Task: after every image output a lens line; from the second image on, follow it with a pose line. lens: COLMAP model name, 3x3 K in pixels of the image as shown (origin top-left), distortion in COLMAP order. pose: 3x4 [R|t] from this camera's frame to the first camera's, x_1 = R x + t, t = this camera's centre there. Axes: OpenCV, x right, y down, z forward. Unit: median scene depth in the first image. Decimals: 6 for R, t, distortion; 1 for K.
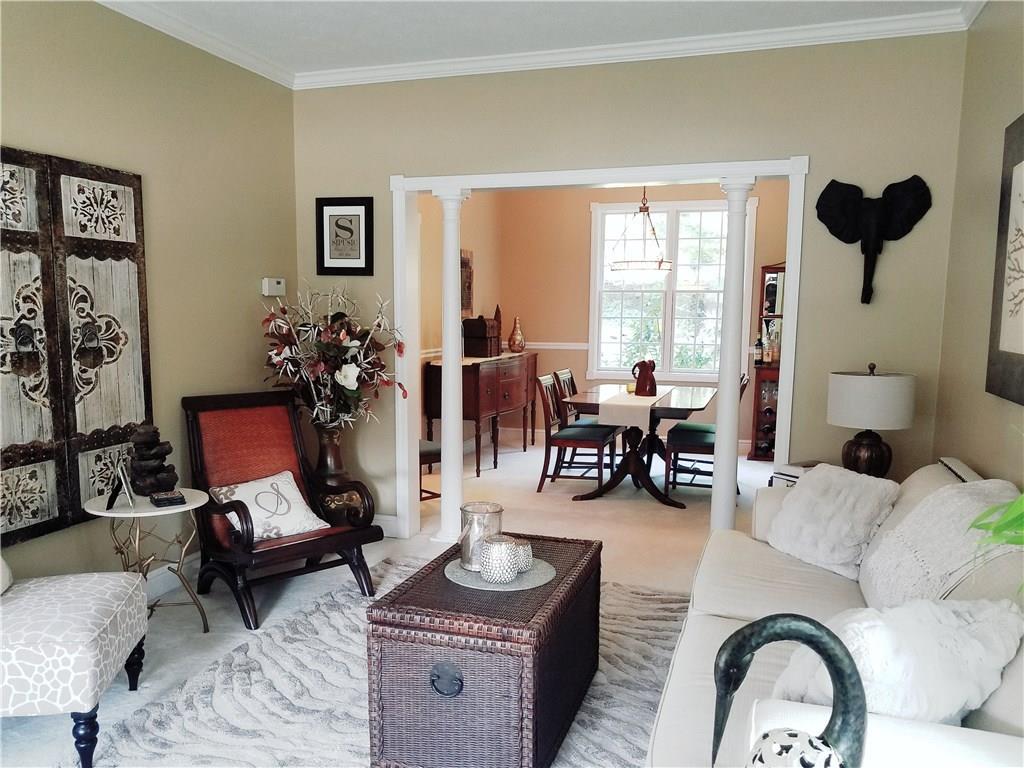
lens RADIAL K [[801.7, 0, 511.6], [0, 801.7, 385.6], [0, 0, 1]] dist [0.002245, -0.008551]
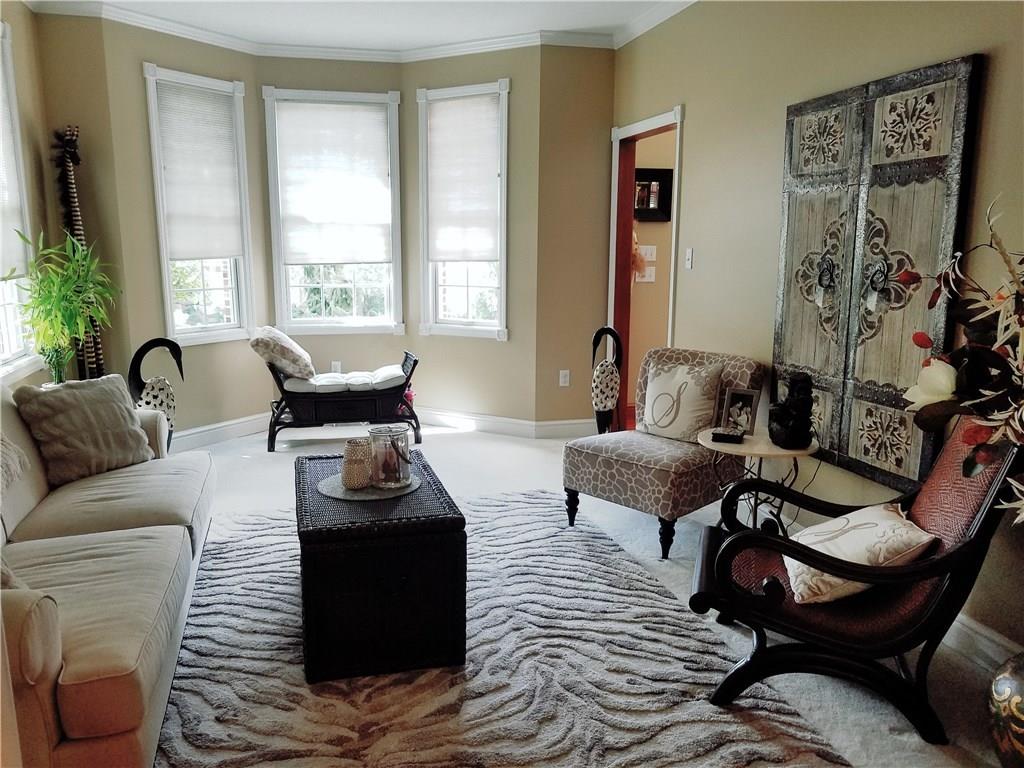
lens RADIAL K [[801.7, 0, 512.0], [0, 801.7, 387.4], [0, 0, 1]] dist [0.002245, -0.008551]
pose [[-0.836355, 0.081724, -0.542062, 0.309662], [-0.066673, 0.966319, 0.248559, -0.135517], [0.544118, 0.244024, -0.802737, 1.522348]]
